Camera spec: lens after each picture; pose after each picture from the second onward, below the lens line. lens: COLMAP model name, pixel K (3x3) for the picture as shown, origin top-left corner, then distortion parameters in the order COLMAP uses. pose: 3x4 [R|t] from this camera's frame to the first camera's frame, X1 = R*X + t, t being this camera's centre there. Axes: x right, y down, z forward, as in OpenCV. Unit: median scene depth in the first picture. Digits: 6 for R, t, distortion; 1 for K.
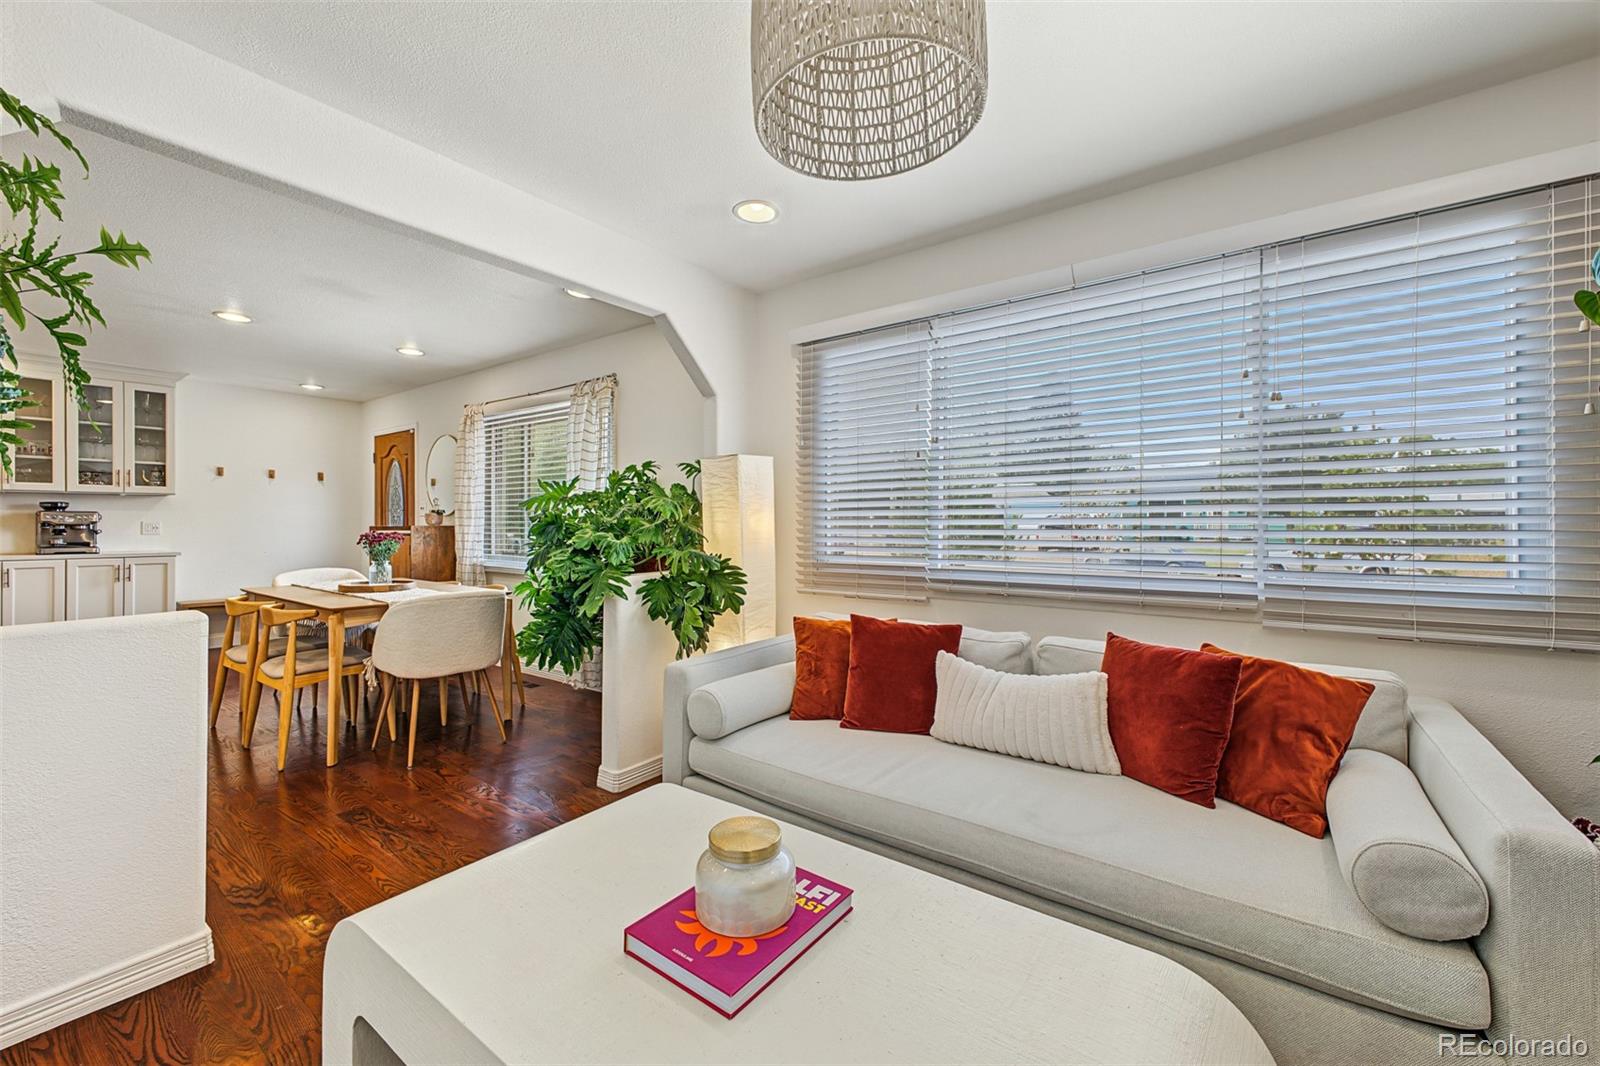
lens RADIAL K [[642.3, 0, 804.3], [0, 642.3, 521.2], [0, 0, 1]] dist [0.010836, -0.000239]
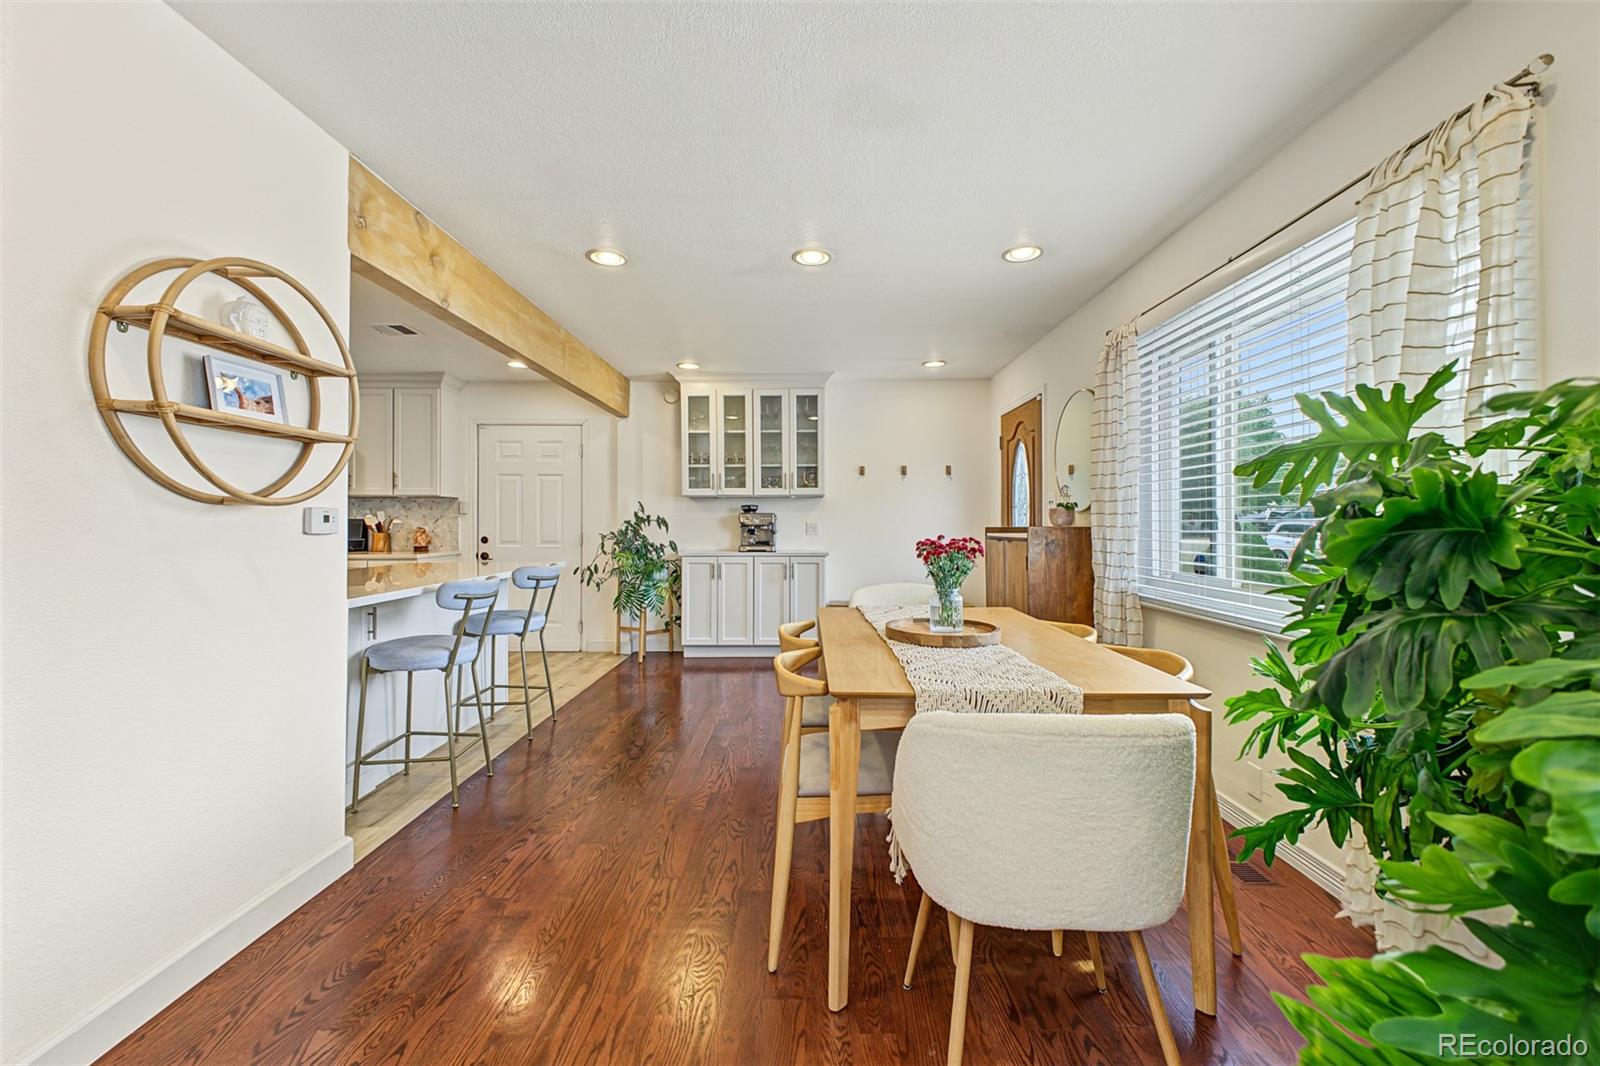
lens RADIAL K [[635.7, 0, 803.4], [0, 635.7, 522.1], [0, 0, 1]] dist [0.024955, -0.009838]
pose [[0.584269, -0.004497, -0.811547, -0.222091], [0.004322, 0.999988, -0.002429, 0.002766], [0.811548, -0.002088, 0.584282, 0.450548]]
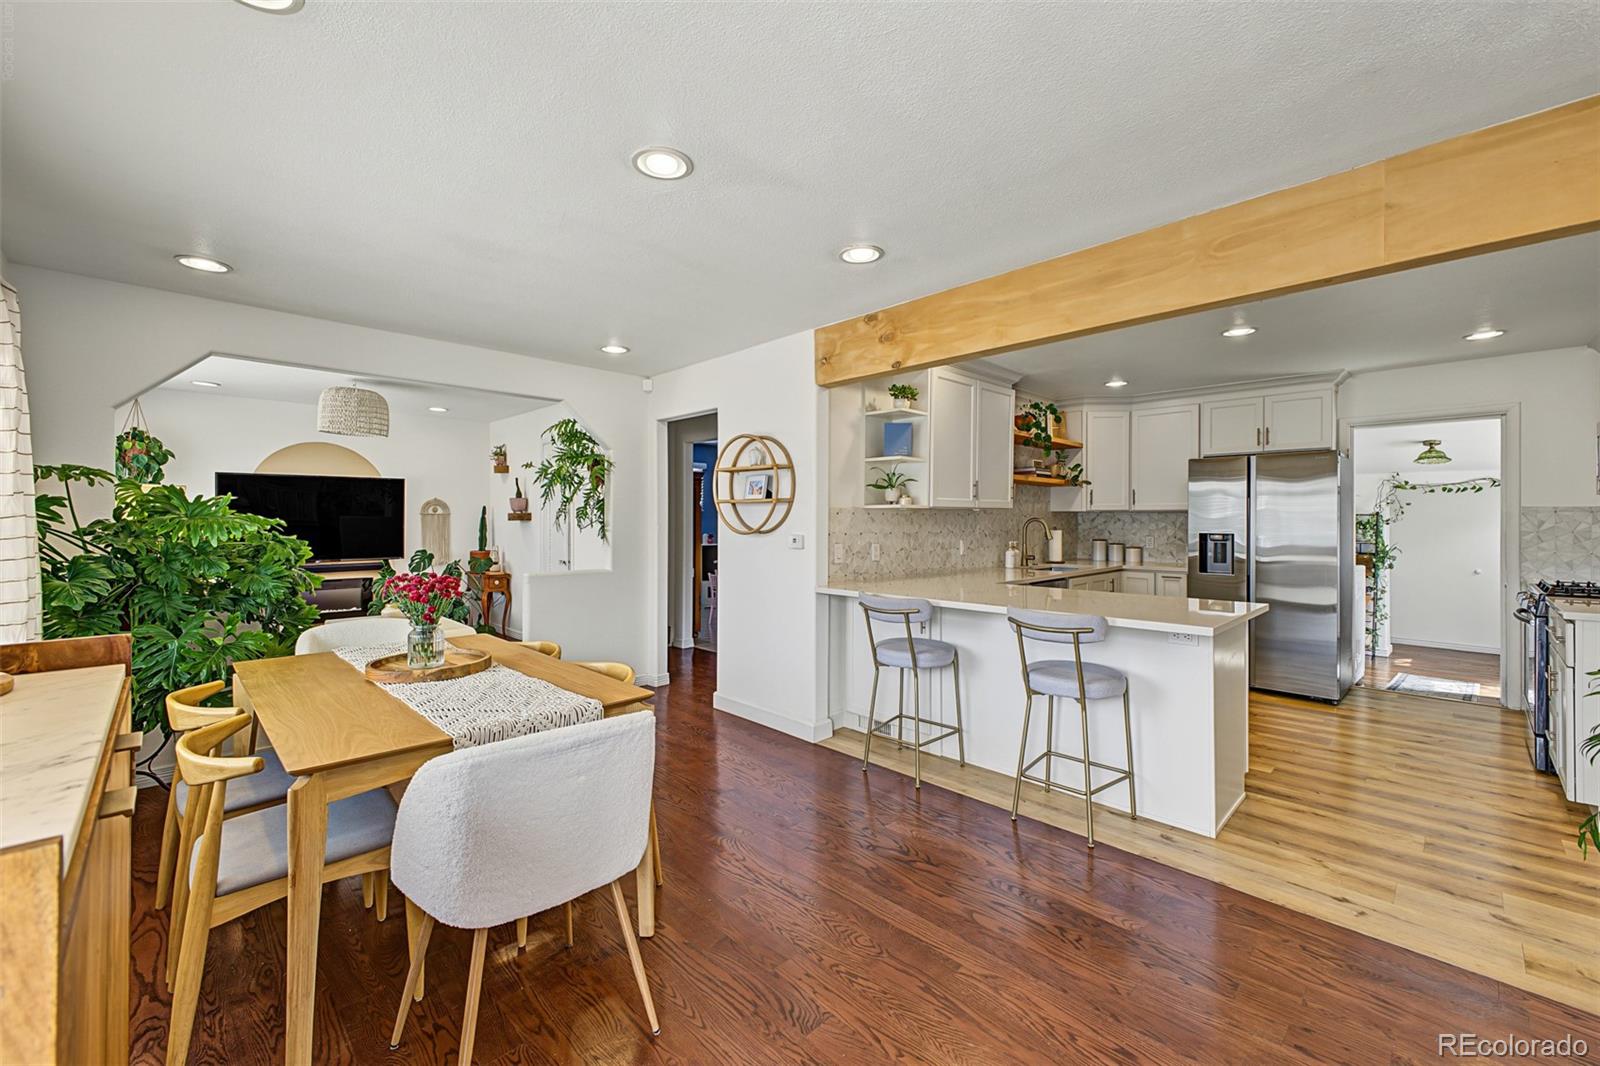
lens RADIAL K [[640.9, 0, 801.2], [0, 640.9, 521.3], [0, 0, 1]] dist [0.022095, -0.008906]
pose [[-0.987676, -0.004366, 0.156452, -0.858745], [-0.003946, 0.999988, 0.002997, -0.027027], [-0.156463, 0.002343, -0.987681, 1.200774]]
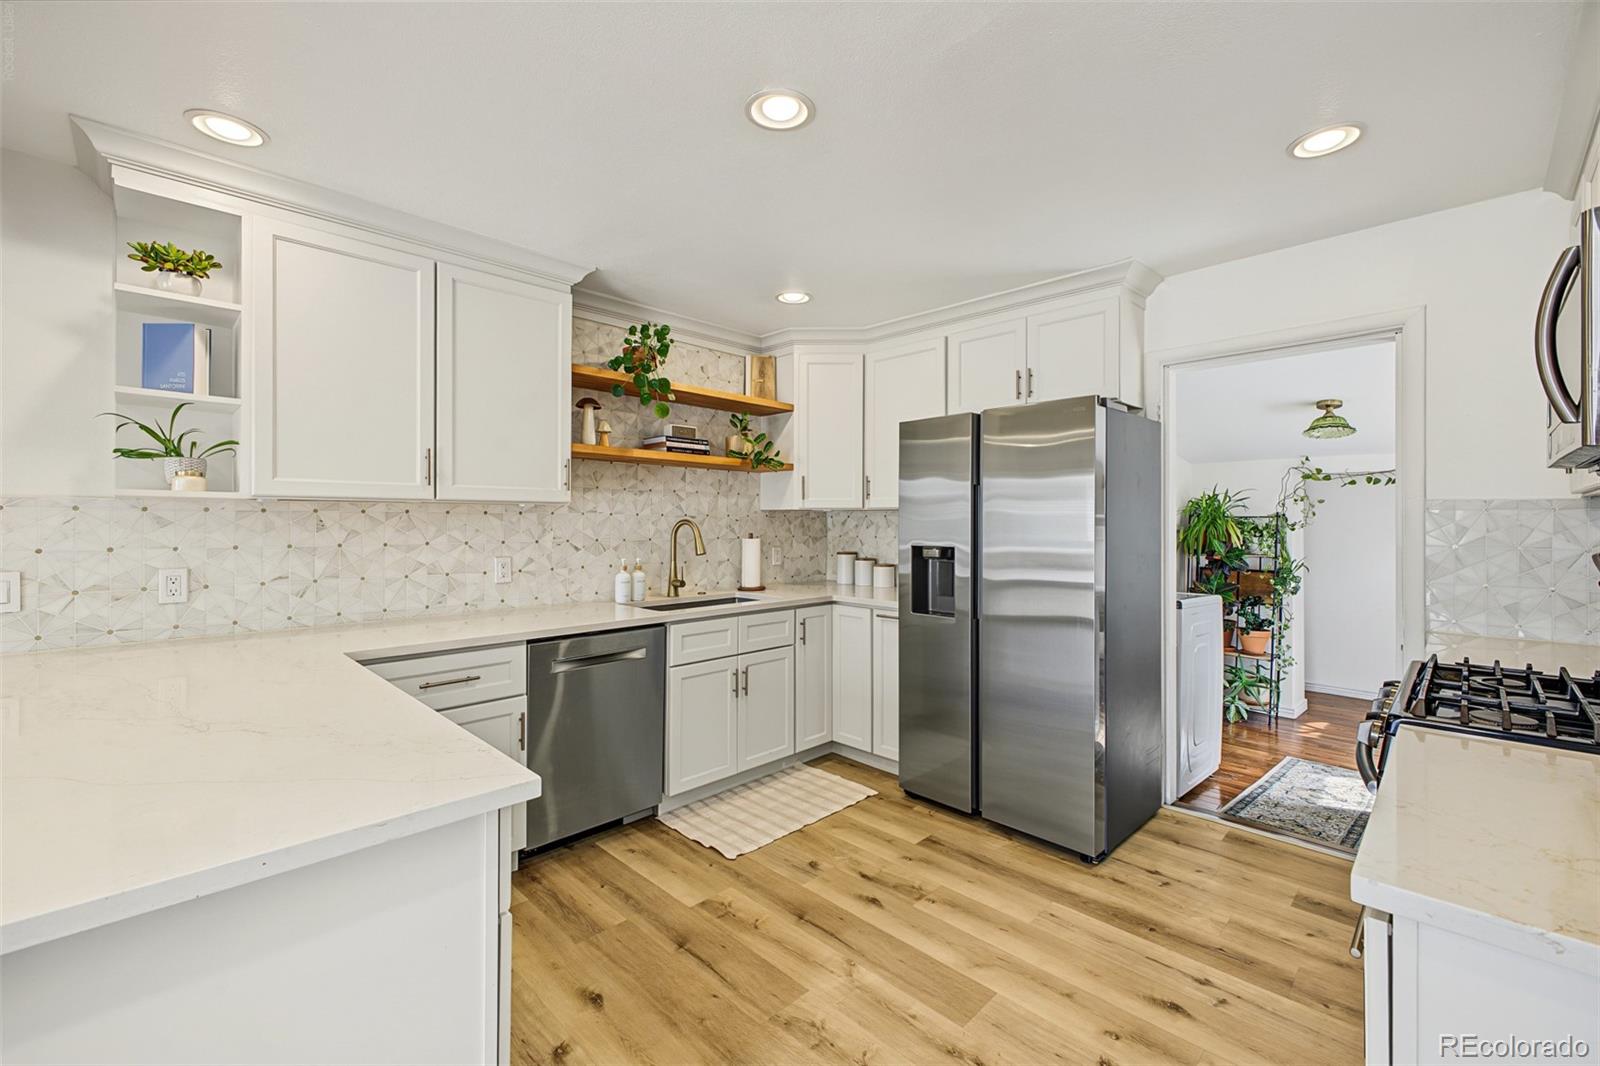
lens RADIAL K [[667.6, 0, 796.4], [0, 667.6, 523.2], [0, 0, 1]] dist [0.001523, -0.001008]
pose [[-0.988497, -0.006204, 0.151111, -1.311040], [-0.006018, 0.999980, 0.001686, -0.029164], [-0.151119, 0.000757, -0.988515, 0.720977]]
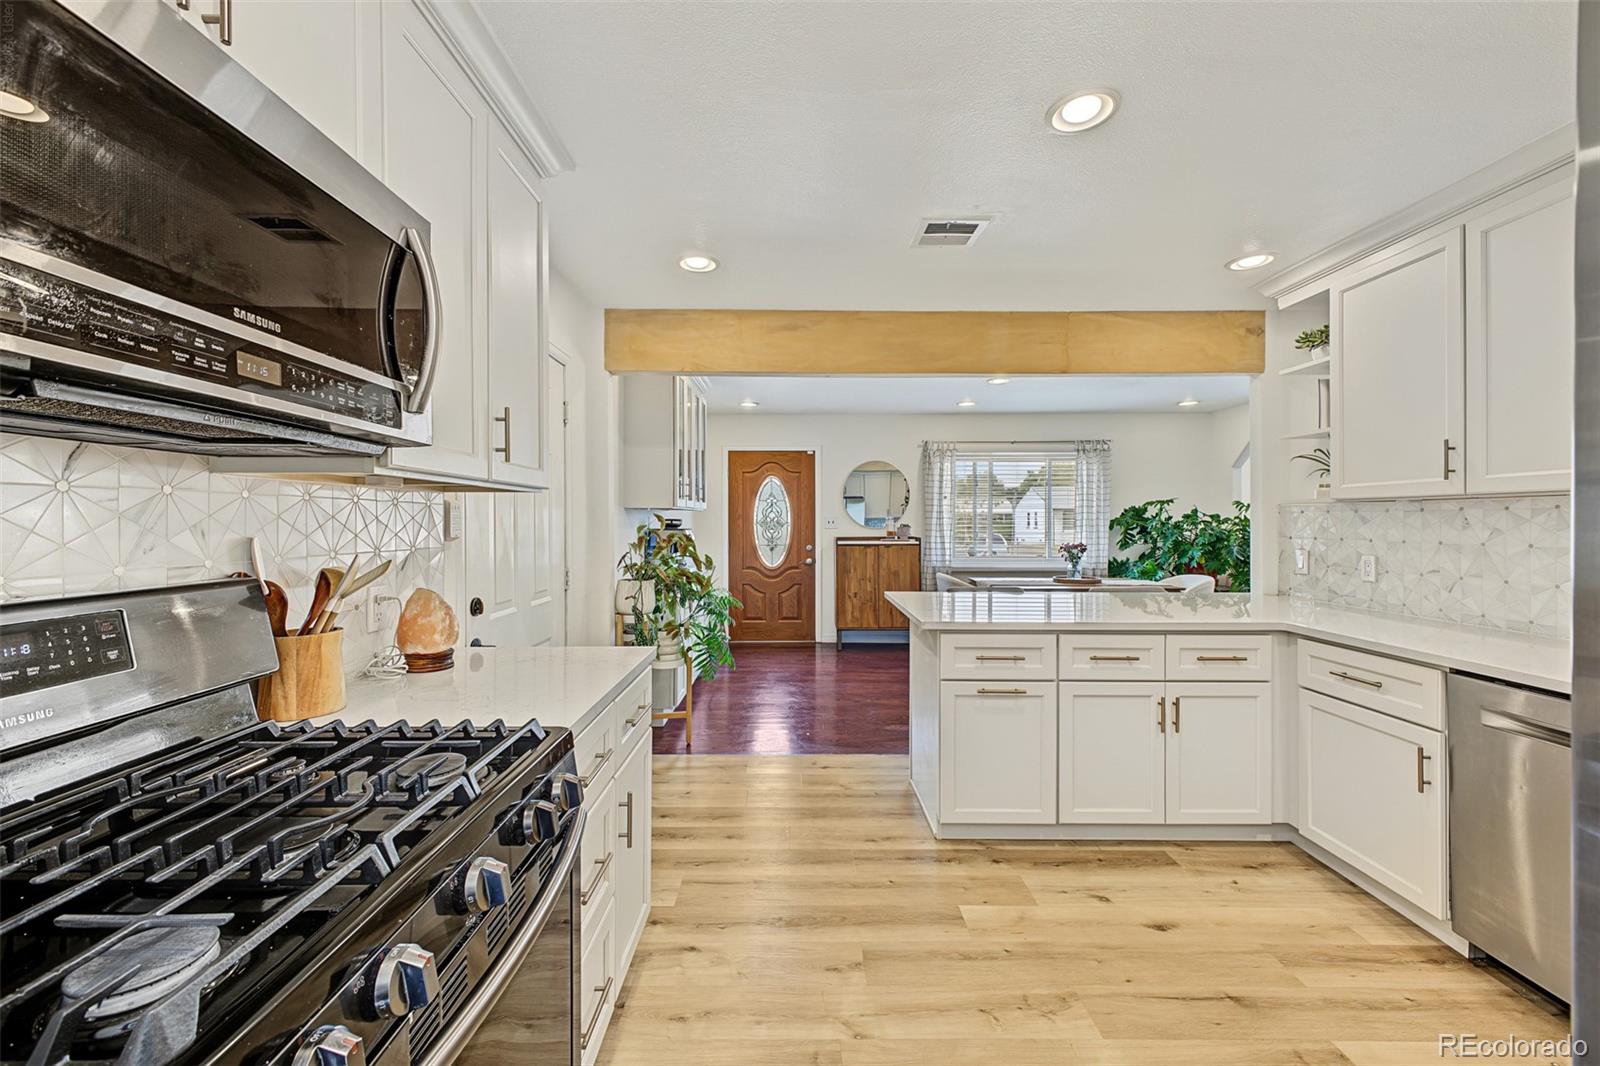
lens RADIAL K [[635.7, 0, 803.4], [0, 635.7, 522.1], [0, 0, 1]] dist [0.024955, -0.009838]
pose [[0.798131, -0.005755, 0.602457, -1.579876], [0.003867, 0.999983, 0.004429, -0.029655], [-0.602472, -0.001205, 0.798139, 0.179618]]
